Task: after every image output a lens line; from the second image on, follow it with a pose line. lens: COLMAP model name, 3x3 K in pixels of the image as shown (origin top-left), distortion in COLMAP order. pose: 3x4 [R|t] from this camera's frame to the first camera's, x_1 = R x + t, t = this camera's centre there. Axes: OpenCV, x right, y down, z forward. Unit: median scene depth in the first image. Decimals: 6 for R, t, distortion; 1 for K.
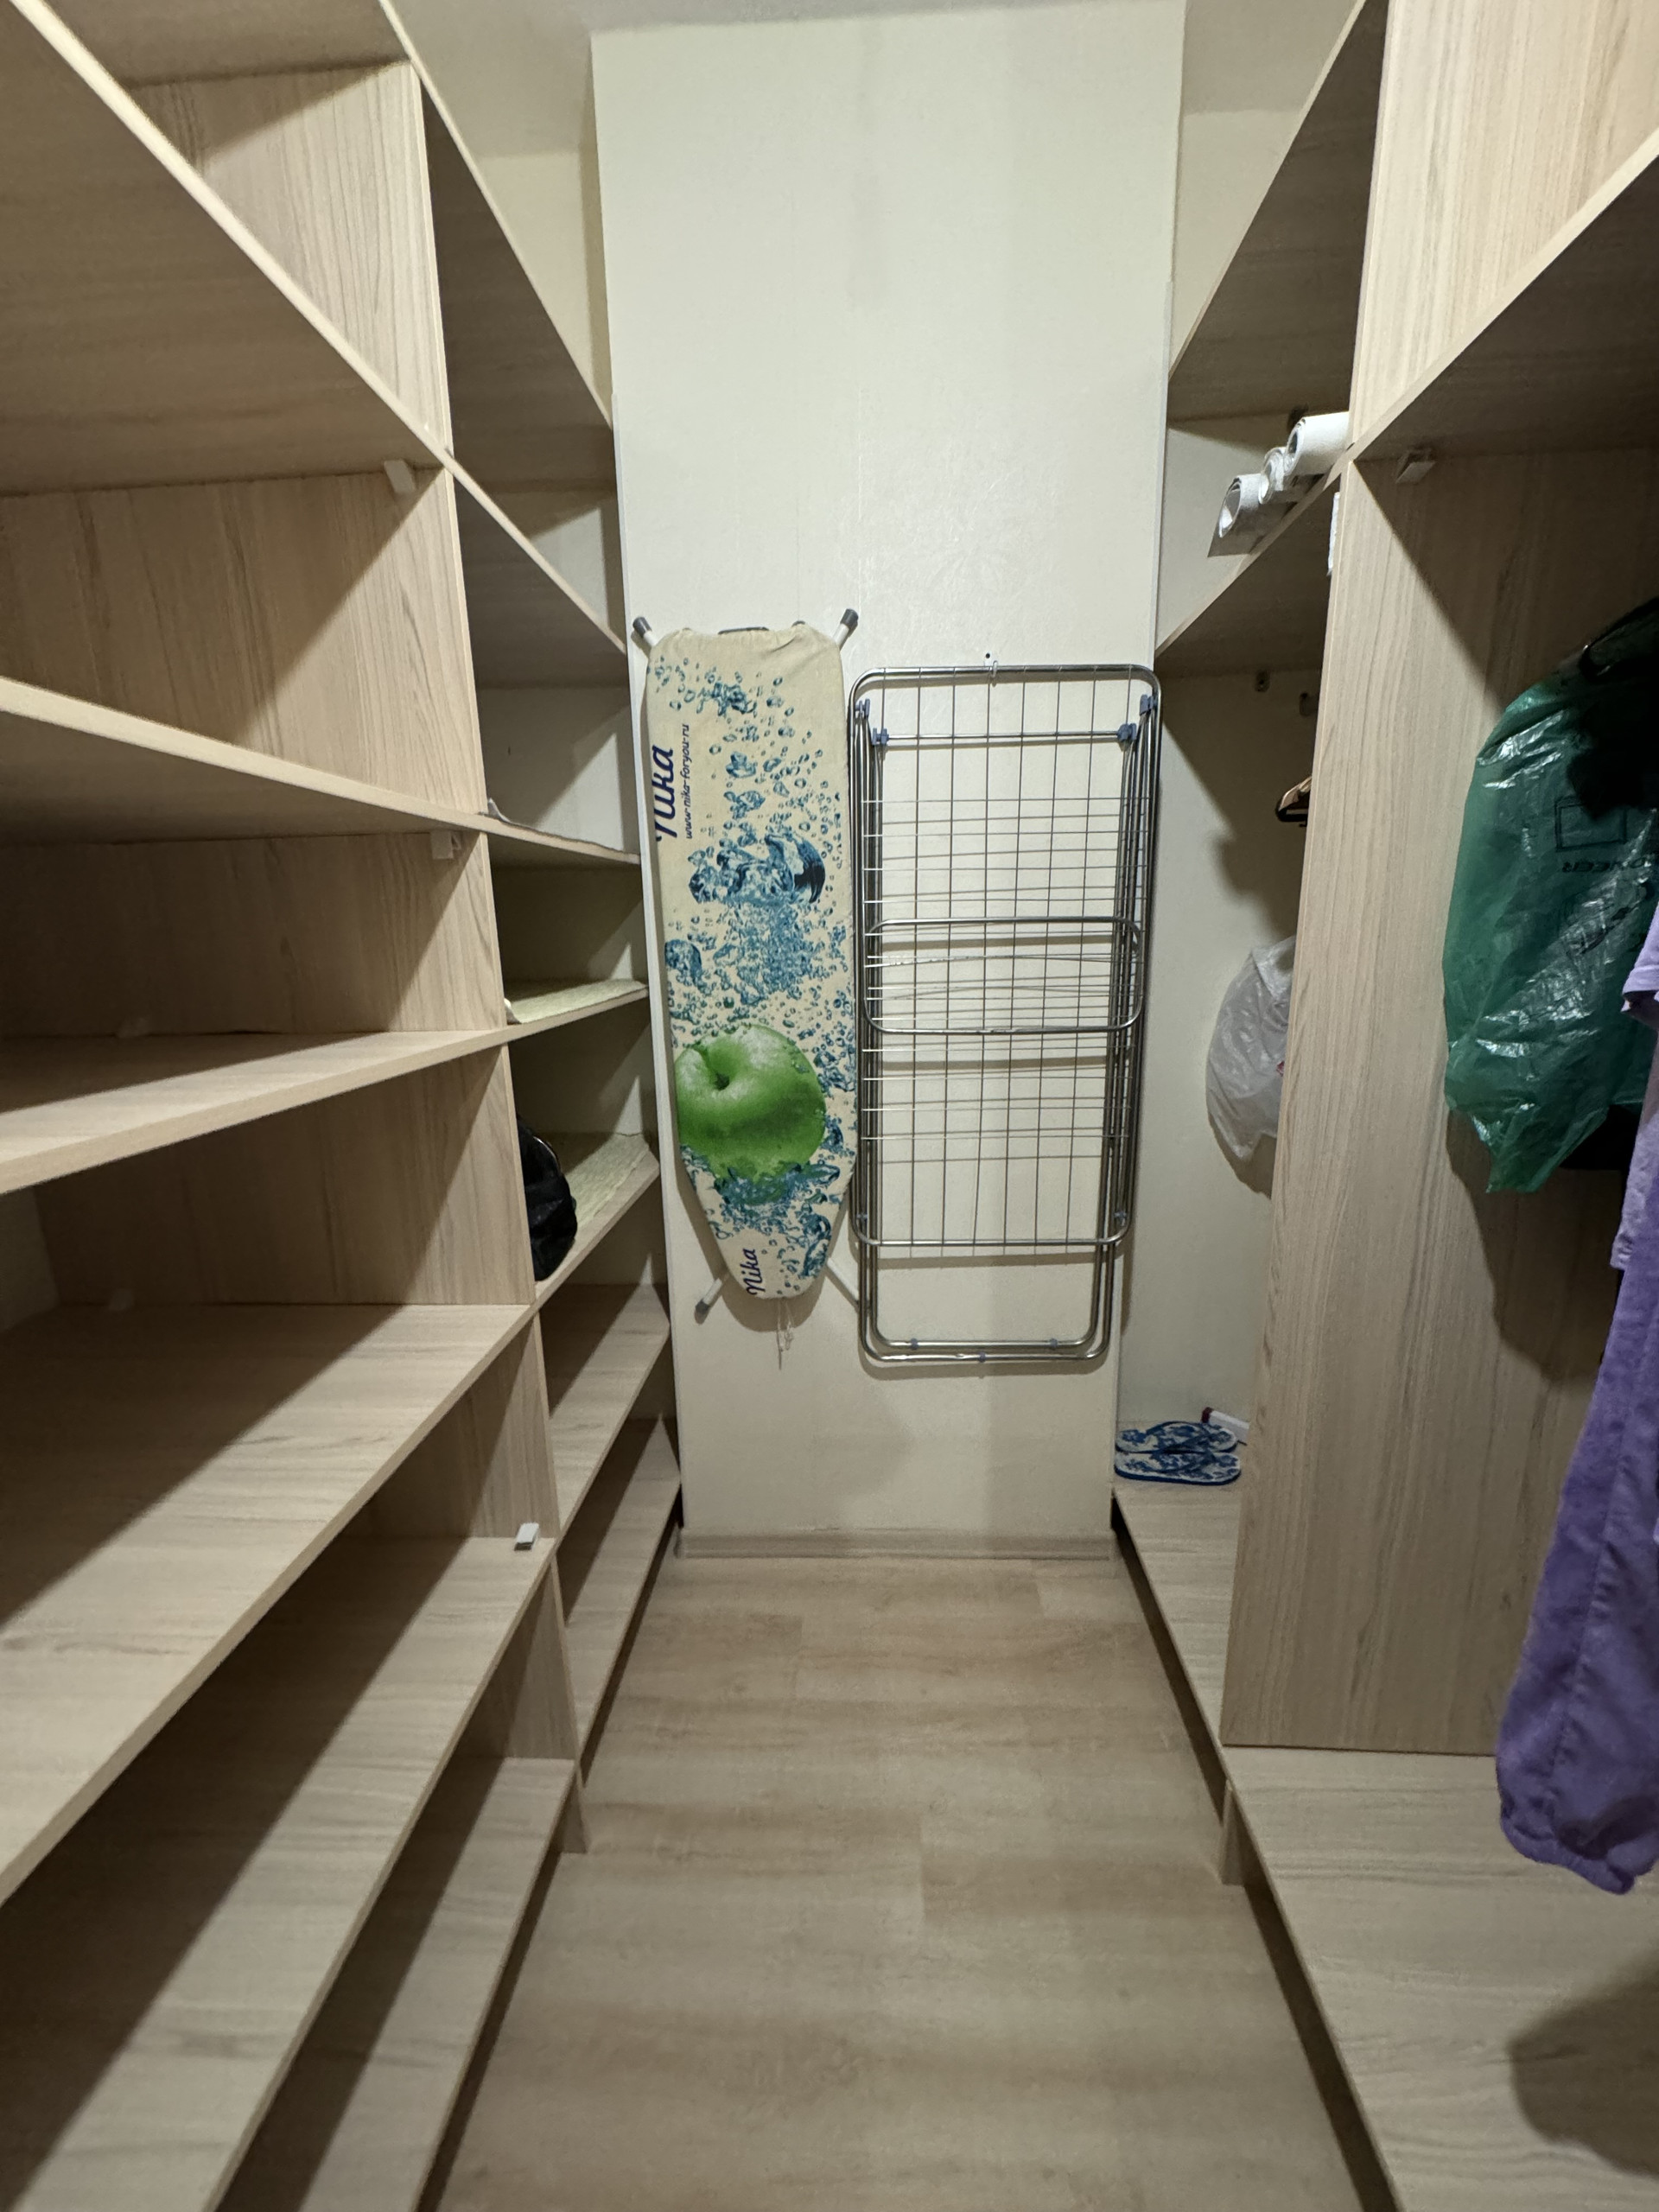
lens RADIAL K [[894.8, 0, 830.3], [0, 894.8, 1112.9], [0, 0, 1]] dist [-0.001014, -0.000005]
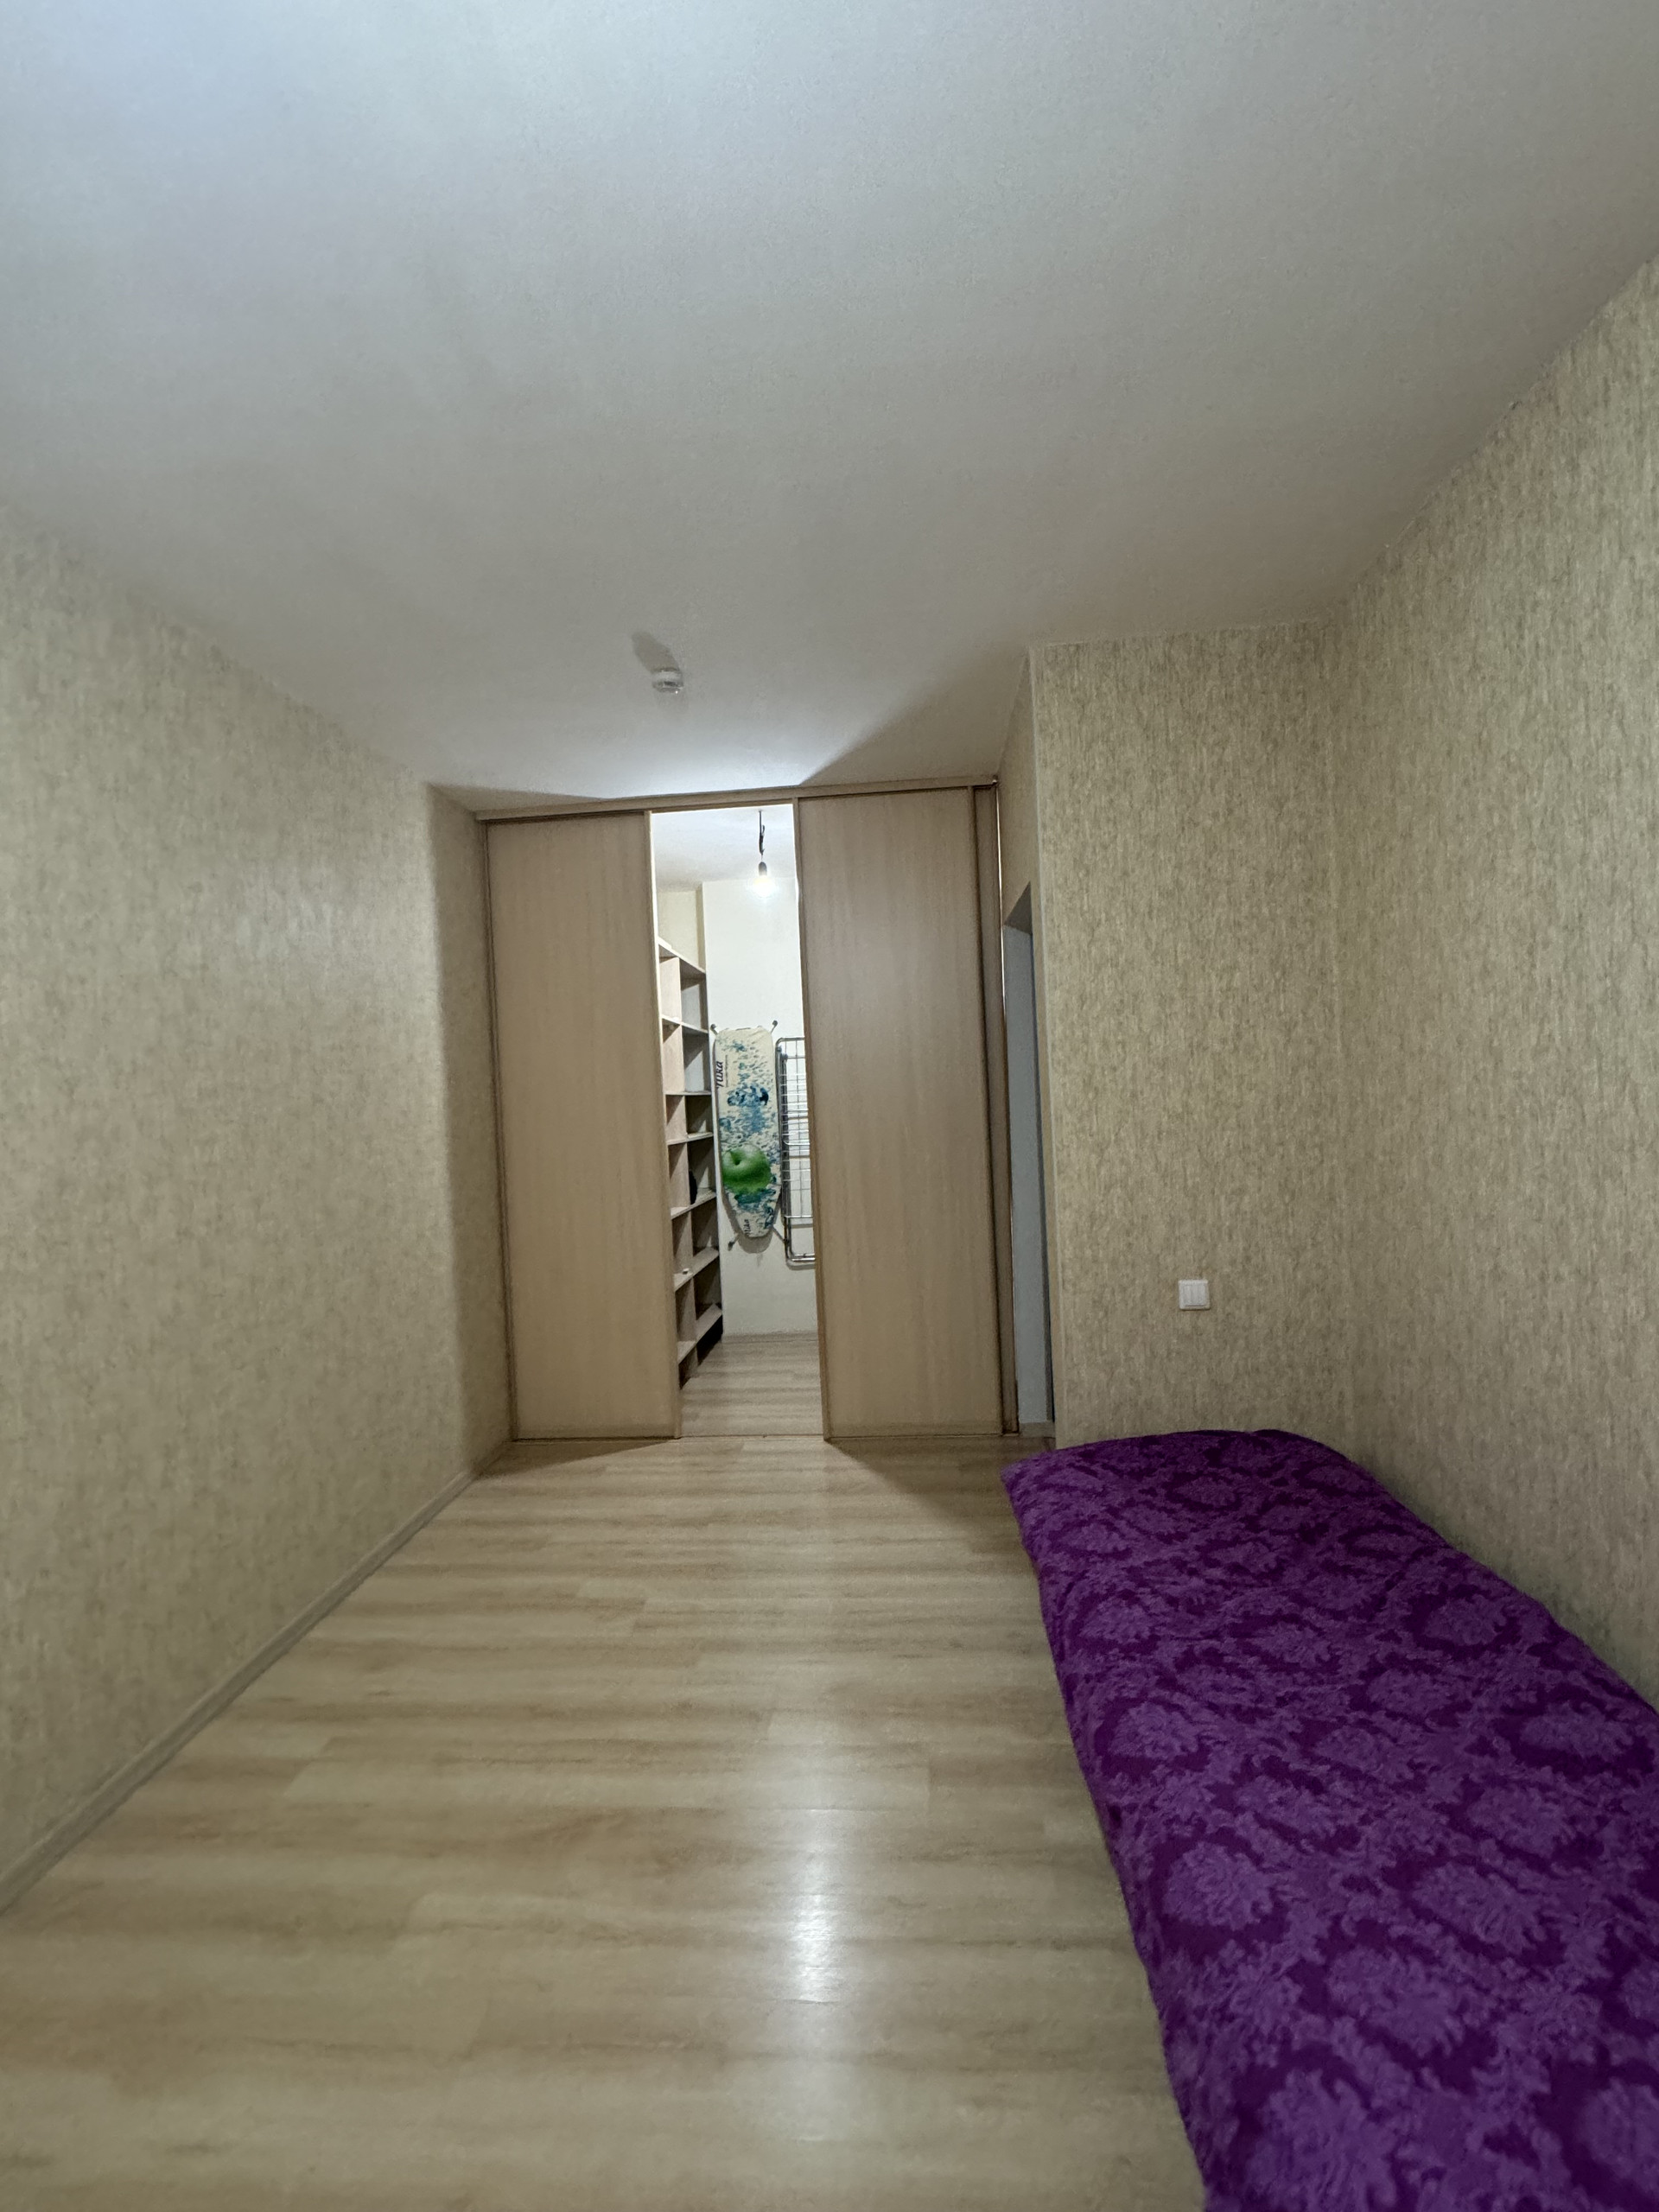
lens RADIAL K [[894.8, 0, 827.5], [0, 894.8, 1108.9], [0, 0, 1]] dist [-0.001014, -0.000005]
pose [[0.999514, -0.024516, -0.019264, 0.256036], [0.020131, 0.979236, -0.201721, 0.415927], [0.023809, 0.201235, 0.979254, -2.066582]]
